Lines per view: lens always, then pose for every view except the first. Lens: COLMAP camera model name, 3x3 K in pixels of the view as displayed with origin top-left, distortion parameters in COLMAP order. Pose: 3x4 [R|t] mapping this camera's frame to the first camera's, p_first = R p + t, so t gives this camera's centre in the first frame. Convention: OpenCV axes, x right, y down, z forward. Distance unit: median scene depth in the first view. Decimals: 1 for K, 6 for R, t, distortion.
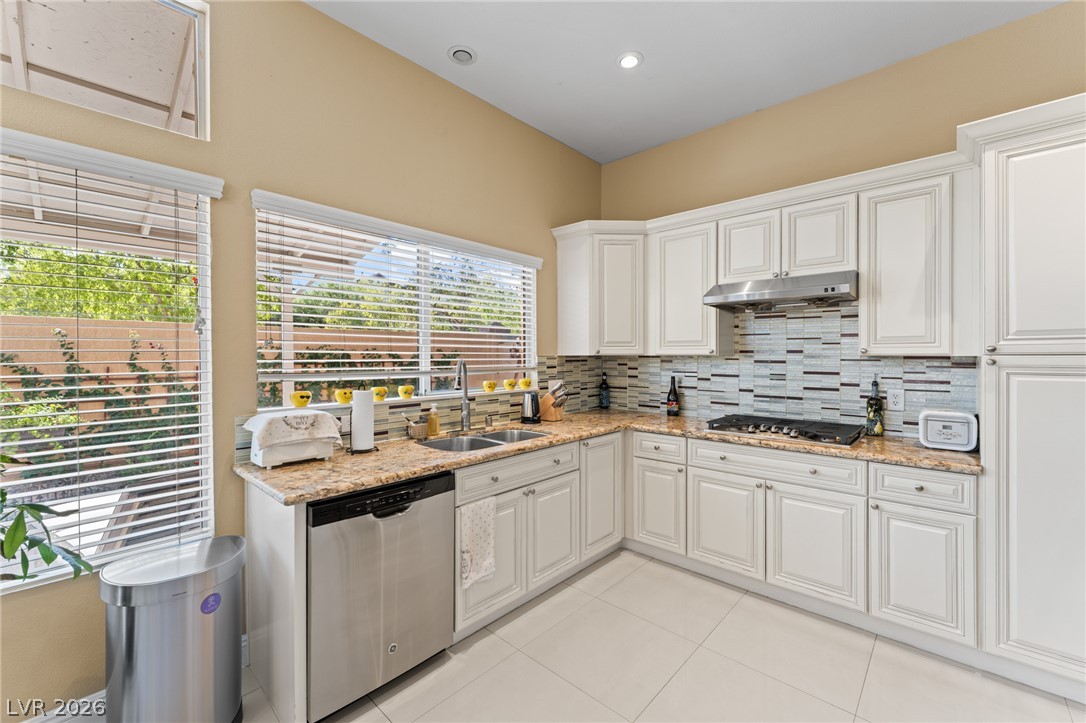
lens RADIAL K [[443.2, 0, 543.0], [0, 443.2, 361.5], [0, 0, 1]] dist [-0.000891, -0.000085]
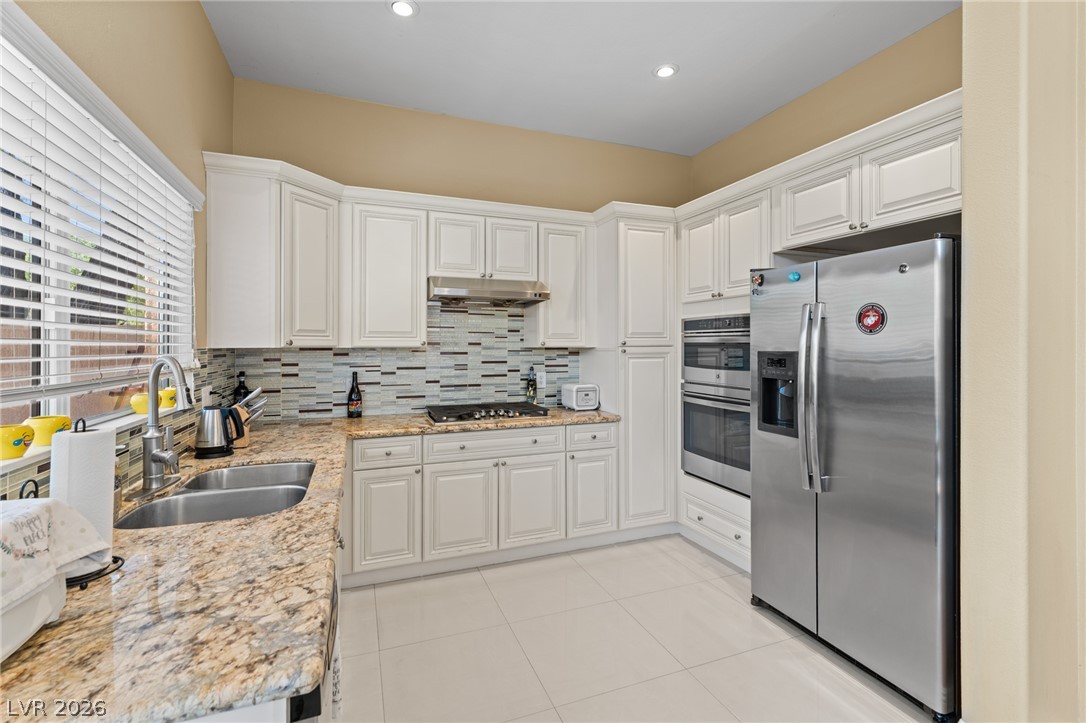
lens RADIAL K [[488.2, 0, 542.3], [0, 488.2, 348.9], [0, 0, 1]] dist [0.000427, 0.000237]
pose [[0.442152, -0.004798, 0.896927, -0.489296], [0.014856, 0.999888, -0.001975, -0.004748], [-0.896817, 0.014197, 0.442174, 0.308811]]
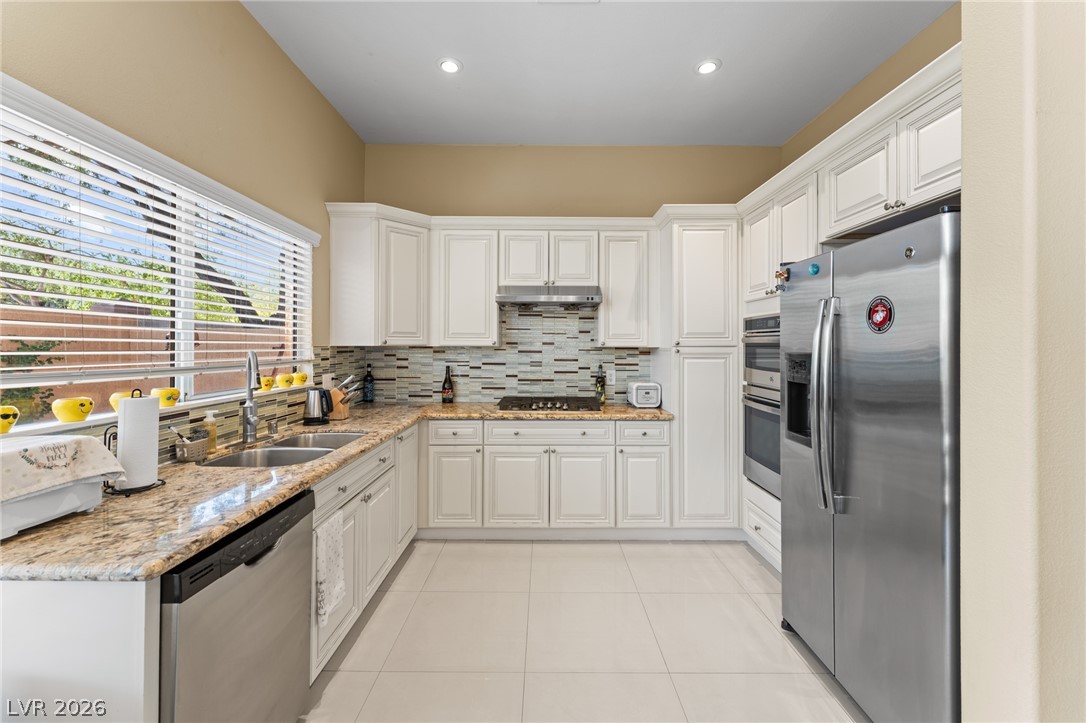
lens RADIAL K [[443.3, 0, 542.1], [0, 443.3, 347.4], [0, 0, 1]] dist [0.002332, 0.000427]
pose [[0.736951, 0.001987, 0.675943, -0.318767], [0.005645, 0.999943, -0.009094, -0.000109], [-0.675922, 0.010518, 0.736898, 0.076458]]
